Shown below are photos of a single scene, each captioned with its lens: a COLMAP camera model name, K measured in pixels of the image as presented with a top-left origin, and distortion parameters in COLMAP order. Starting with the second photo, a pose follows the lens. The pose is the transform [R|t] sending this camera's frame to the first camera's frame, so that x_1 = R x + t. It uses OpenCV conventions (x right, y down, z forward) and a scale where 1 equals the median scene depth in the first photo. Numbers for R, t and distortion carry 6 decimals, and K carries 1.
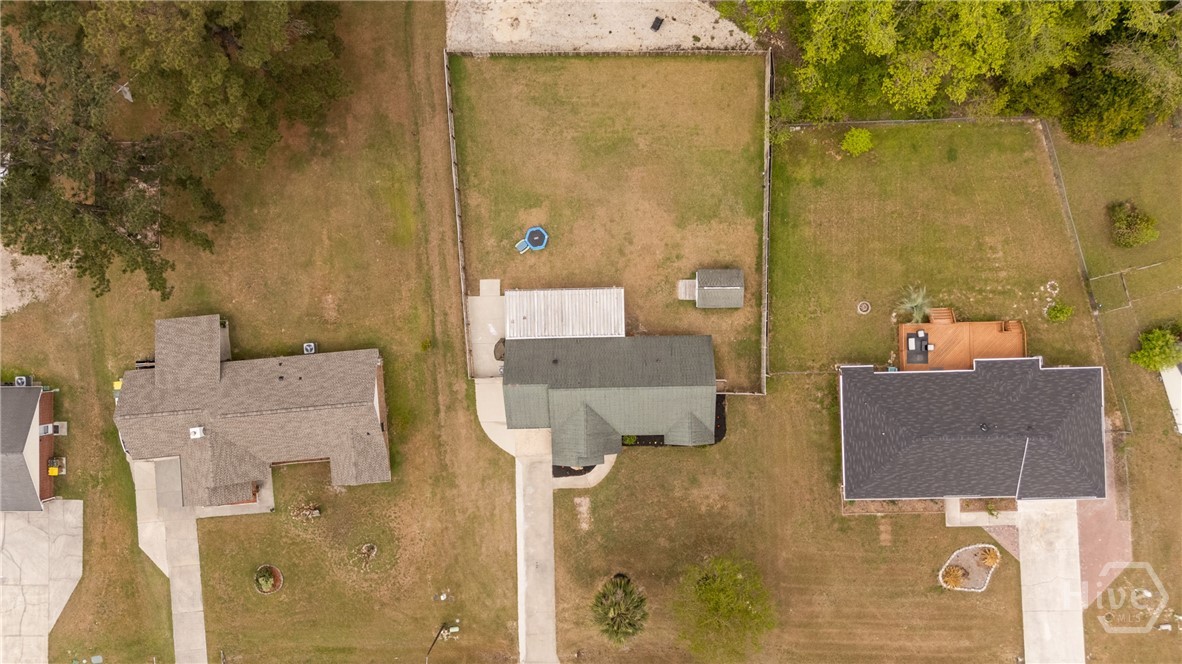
lens RADIAL K [[871.6, 0, 601.1], [0, 871.6, 339.0], [0, 0, 1]] dist [0.071282, -0.065851]
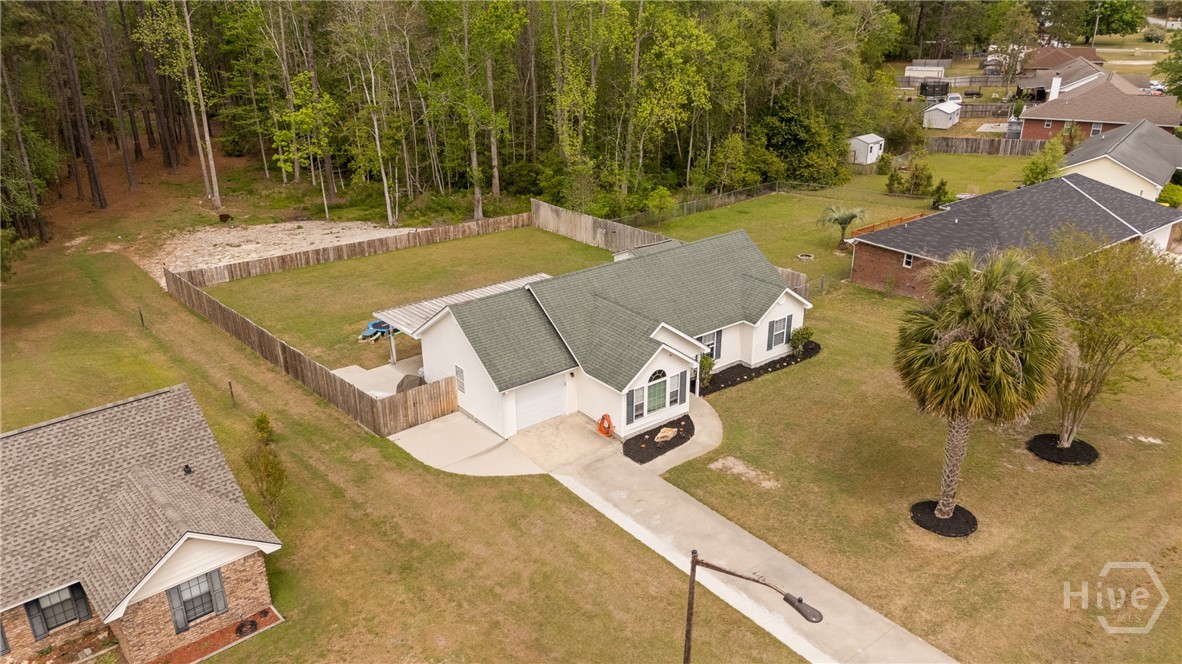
lens RADIAL K [[871.6, 0, 601.9], [0, 871.6, 338.5], [0, 0, 1]] dist [0.071282, -0.065851]
pose [[0.798112, -0.218606, 0.561452, -0.311184], [0.602499, 0.294919, -0.741632, 0.462376], [-0.003458, 0.930180, 0.367088, 0.771720]]
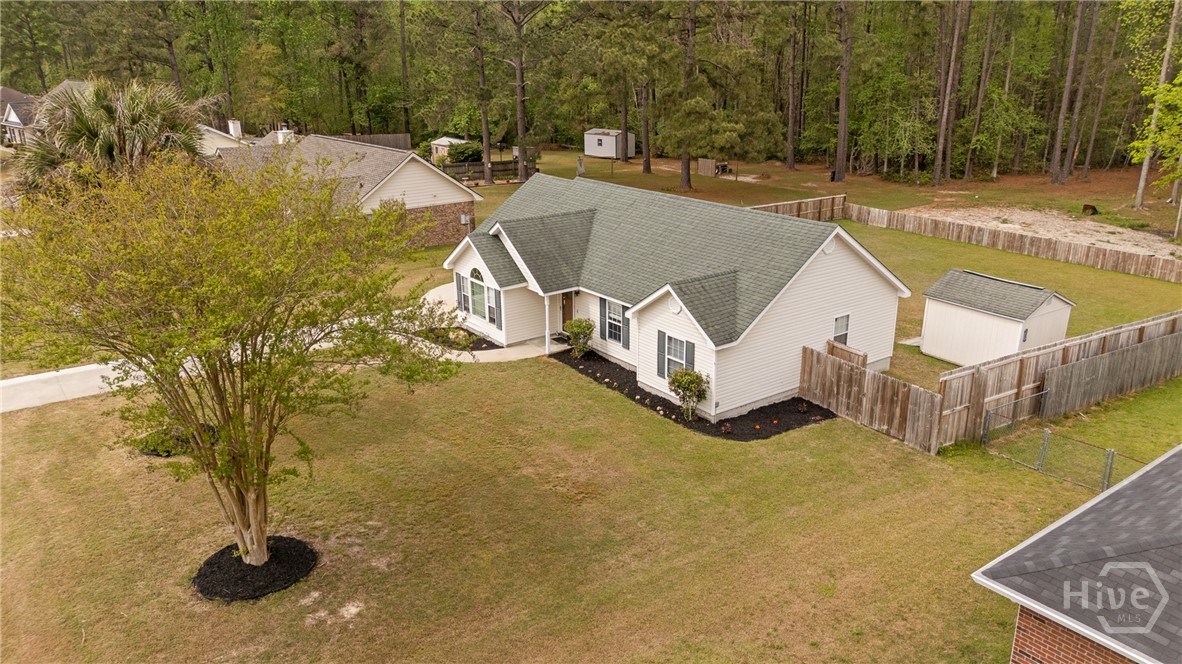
lens RADIAL K [[871.6, 0, 588.0], [0, 871.6, 332.6], [0, 0, 1]] dist [0.071282, -0.065851]
pose [[0.573041, 0.270681, -0.773534, 0.346133], [-0.819406, 0.173085, -0.546457, 0.329487], [-0.014028, 0.946981, 0.320983, 0.852787]]
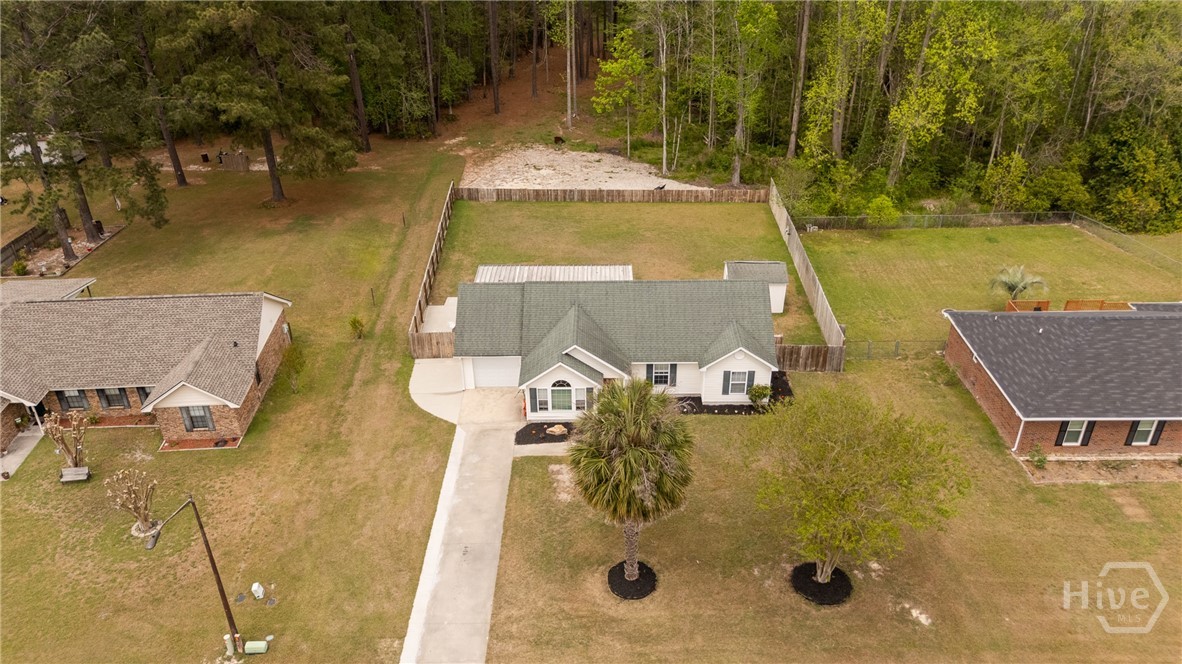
lens RADIAL K [[871.6, 0, 597.4], [0, 871.6, 346.8], [0, 0, 1]] dist [0.071282, -0.065851]
pose [[0.999700, 0.021749, -0.011292, 0.005650], [-0.020723, 0.504321, -0.863268, 0.632147], [-0.013080, 0.863242, 0.504620, 0.643782]]
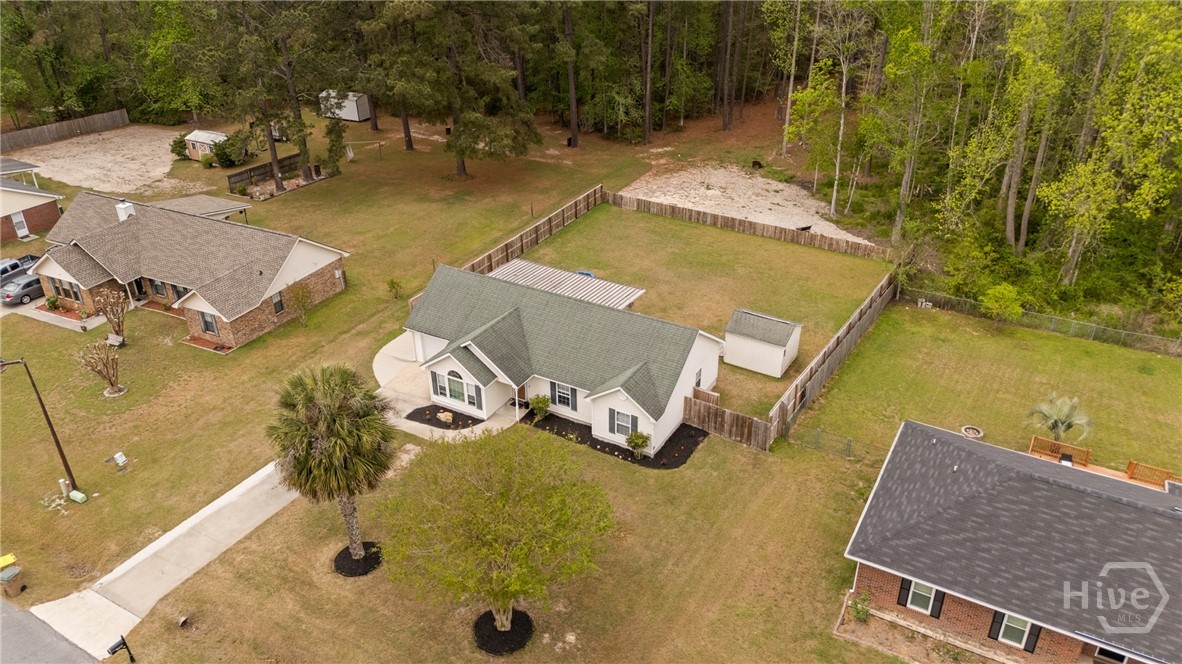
lens RADIAL K [[871.6, 0, 592.8], [0, 871.6, 345.4], [0, 0, 1]] dist [0.071282, -0.065851]
pose [[0.856604, 0.268358, -0.440697, 0.324877], [-0.515730, 0.419012, -0.747296, 0.537041], [-0.015885, 0.867417, 0.497328, 0.638140]]
